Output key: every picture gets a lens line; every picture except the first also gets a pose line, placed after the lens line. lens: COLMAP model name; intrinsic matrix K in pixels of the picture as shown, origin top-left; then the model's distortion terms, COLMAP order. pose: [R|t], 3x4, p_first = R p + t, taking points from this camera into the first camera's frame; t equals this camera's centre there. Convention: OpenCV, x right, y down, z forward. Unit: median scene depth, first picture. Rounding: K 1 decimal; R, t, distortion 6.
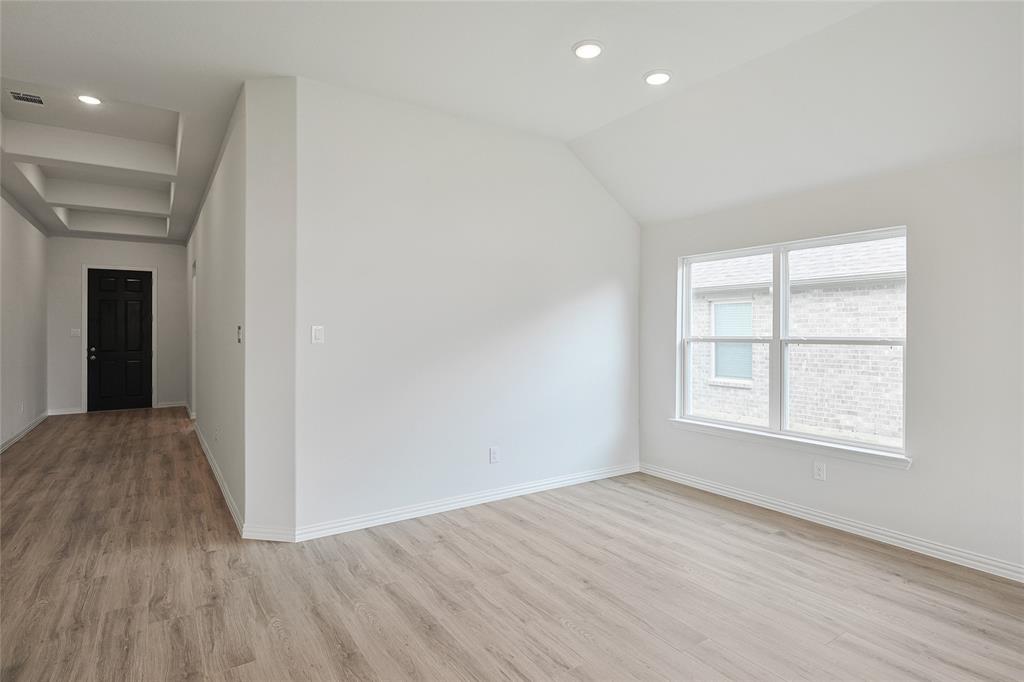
lens RADIAL K [[534.6, 0, 513.7], [0, 534.6, 327.5], [0, 0, 1]] dist [0.005883, -0.002621]
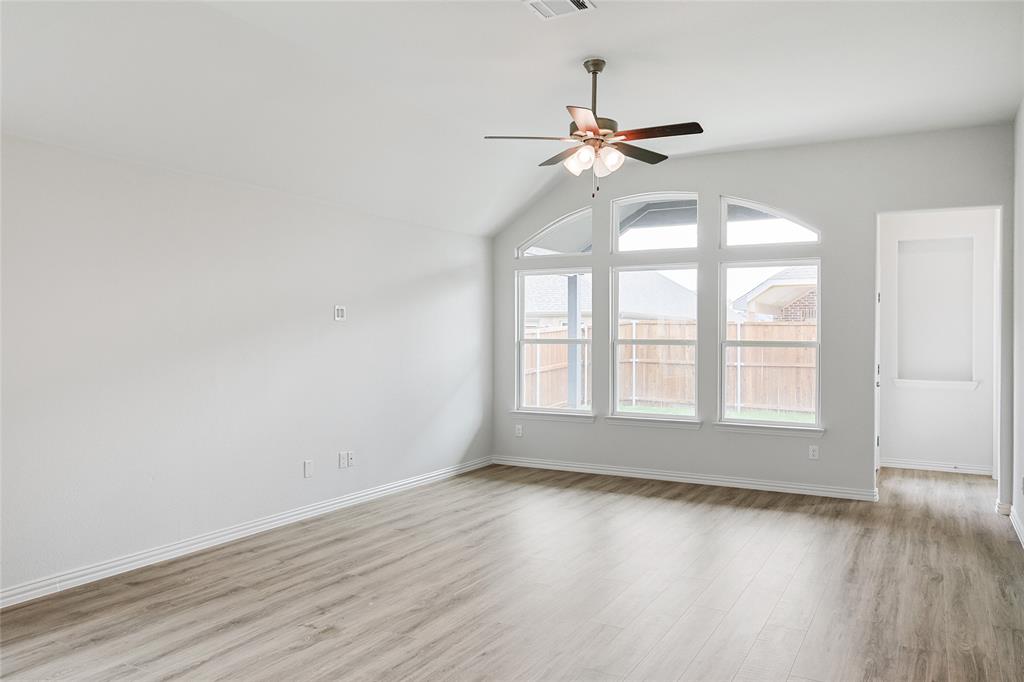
lens RADIAL K [[753.0, 0, 510.3], [0, 753.0, 339.5], [0, 0, 1]] dist [0.014160, -0.014678]
pose [[-0.452906, -0.006176, 0.891537, -0.442050], [-0.009590, 0.999952, 0.002055, 0.001814], [-0.891507, -0.007619, -0.452943, 0.593997]]
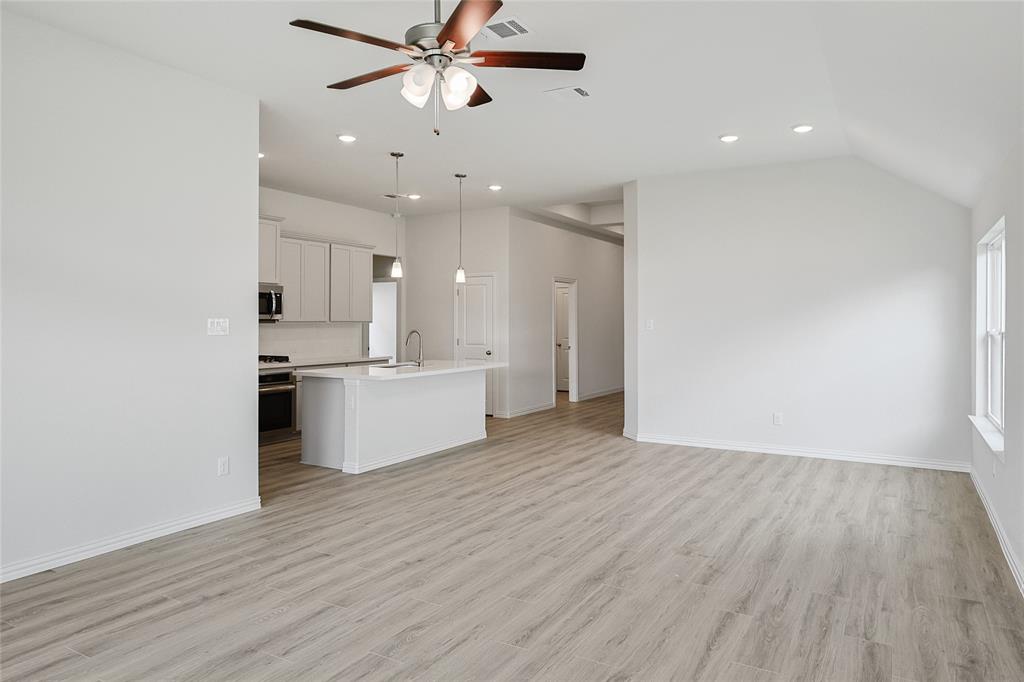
lens RADIAL K [[677.6, 0, 524.0], [0, 677.6, 294.4], [0, 0, 1]] dist [0.003640, -0.000244]
pose [[0.446438, -0.036606, -0.894065, 1.275808], [0.007799, 0.999284, -0.037020, -0.004773], [0.894781, 0.009554, 0.446404, -0.304857]]
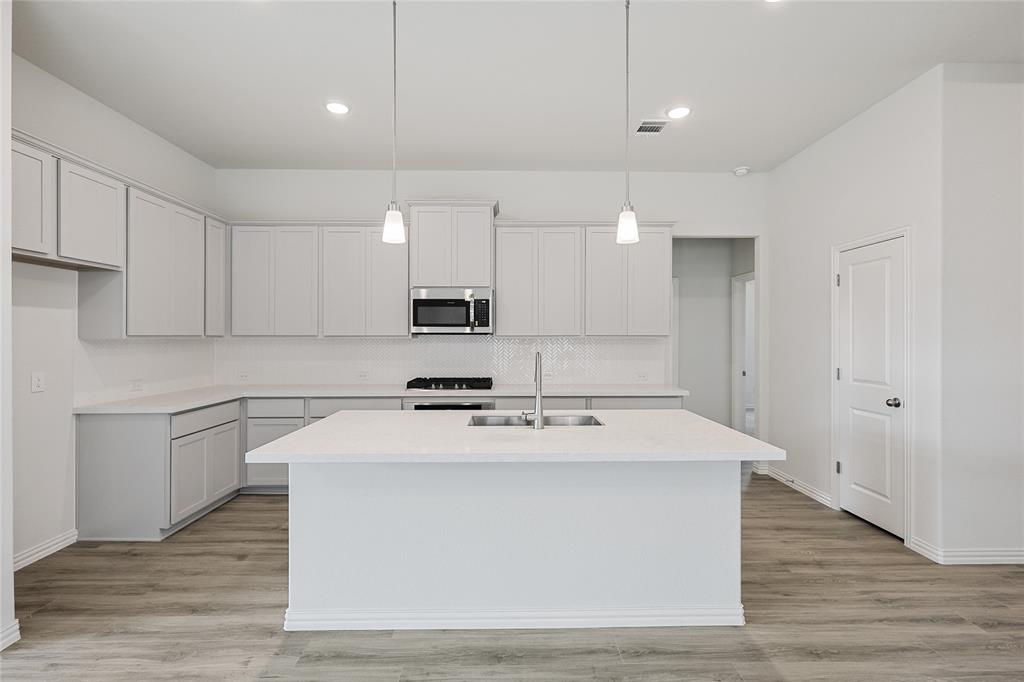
lens RADIAL K [[475.3, 0, 515.5], [0, 475.3, 334.6], [0, 0, 1]] dist [0.000951, 0.001688]
pose [[-0.544389, -0.003194, -0.838827, 0.033007], [0.006609, 0.999945, -0.008096, 0.002295], [0.838807, -0.009951, -0.544338, 0.585632]]
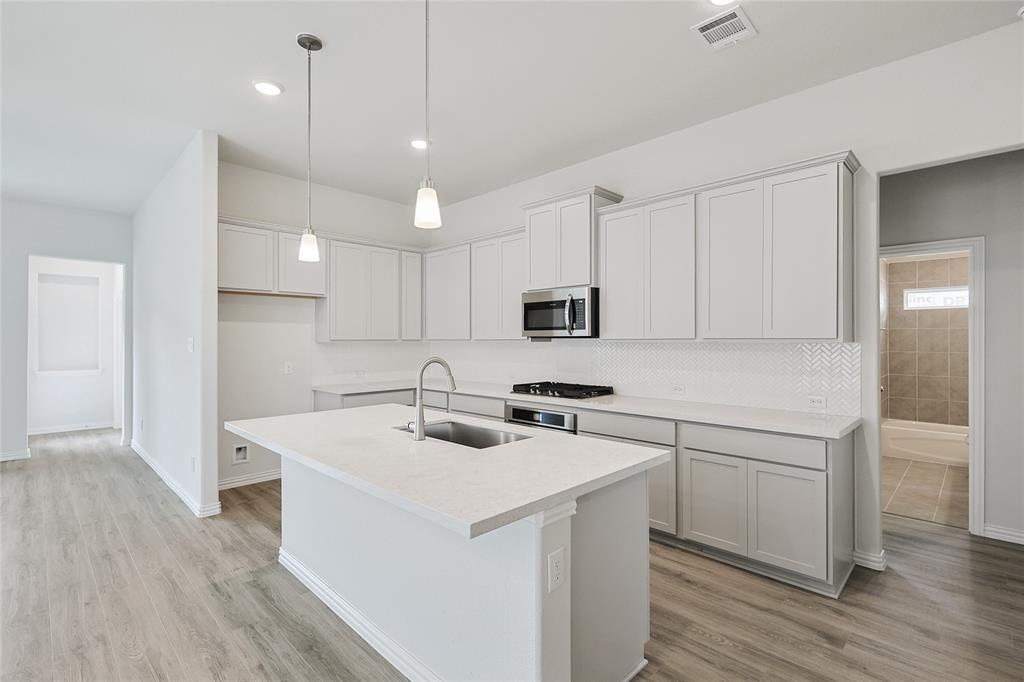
lens RADIAL K [[475.3, 0, 511.0], [0, 475.3, 334.7], [0, 0, 1]] dist [0.000951, 0.001688]
pose [[-0.980826, -0.002016, -0.194876, -0.502786], [0.002199, 0.999768, -0.021408, 0.006535], [0.194875, -0.021426, -0.980594, 0.860887]]
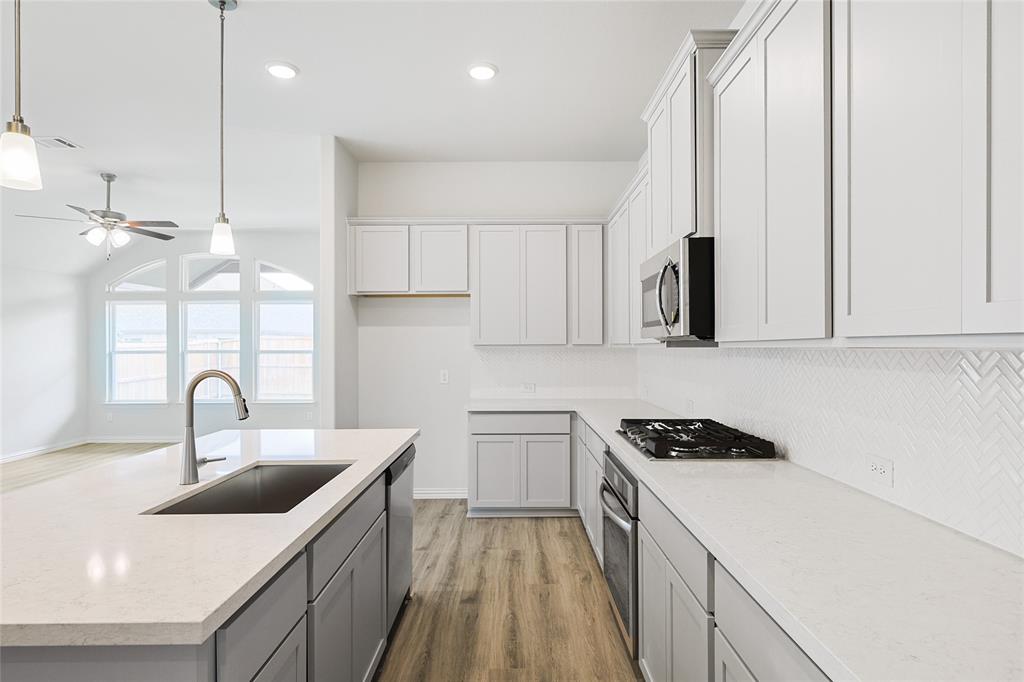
lens RADIAL K [[552.4, 0, 507.1], [0, 552.4, 345.4], [0, 0, 1]] dist [0.004122, -0.001058]
pose [[-0.824220, 0.005334, 0.566245, -1.014432], [0.000925, 0.999967, -0.008073, 0.003015], [-0.566269, -0.006130, -0.824198, 0.514252]]
